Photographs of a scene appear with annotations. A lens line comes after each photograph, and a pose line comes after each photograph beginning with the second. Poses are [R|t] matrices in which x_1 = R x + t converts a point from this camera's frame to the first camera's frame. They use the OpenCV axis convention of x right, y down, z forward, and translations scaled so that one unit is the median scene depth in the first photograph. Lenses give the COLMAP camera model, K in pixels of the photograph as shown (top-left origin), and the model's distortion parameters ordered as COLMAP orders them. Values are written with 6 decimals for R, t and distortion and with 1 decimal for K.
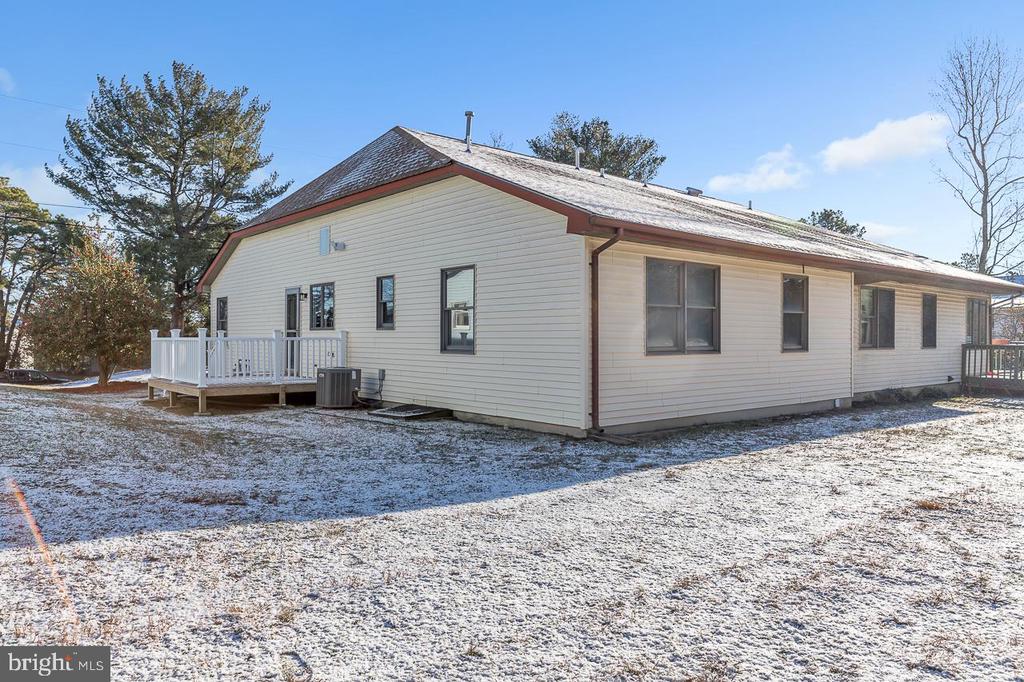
lens RADIAL K [[697.8, 0, 513.3], [0, 697.8, 358.5], [0, 0, 1]] dist [0.001068, 0.002523]
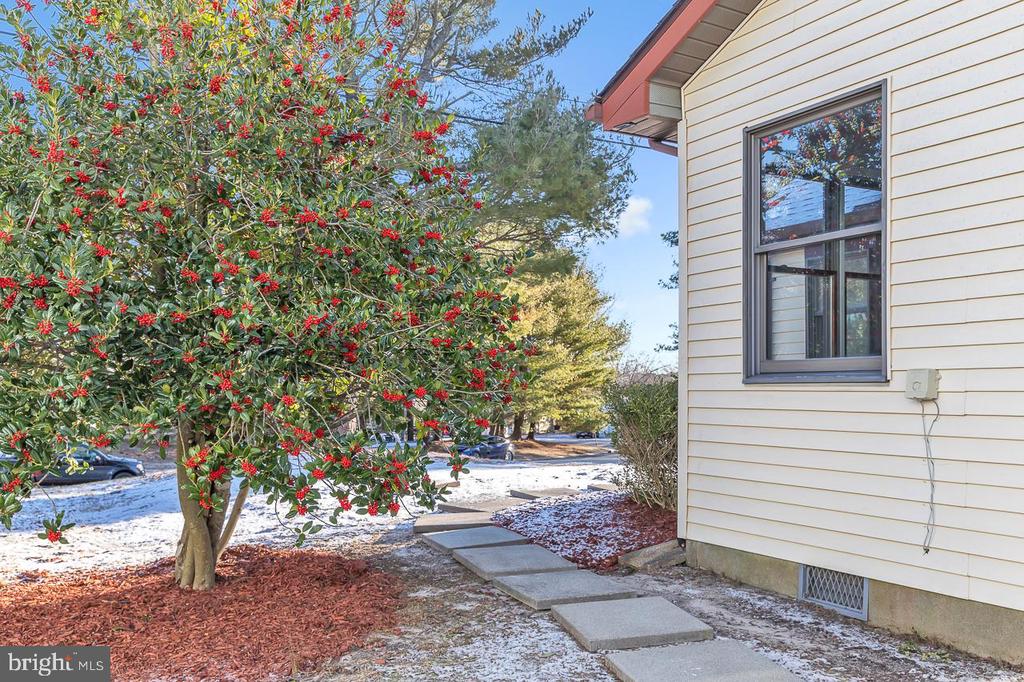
lens RADIAL K [[913.3, 0, 515.8], [0, 913.3, 401.9], [0, 0, 1]] dist [0.090609, 0.000164]
pose [[0.979783, 0.002635, -0.200046, -0.294642], [-0.002728, 0.999996, -0.000189, -0.008022], [0.200045, 0.000731, 0.979786, 0.501709]]
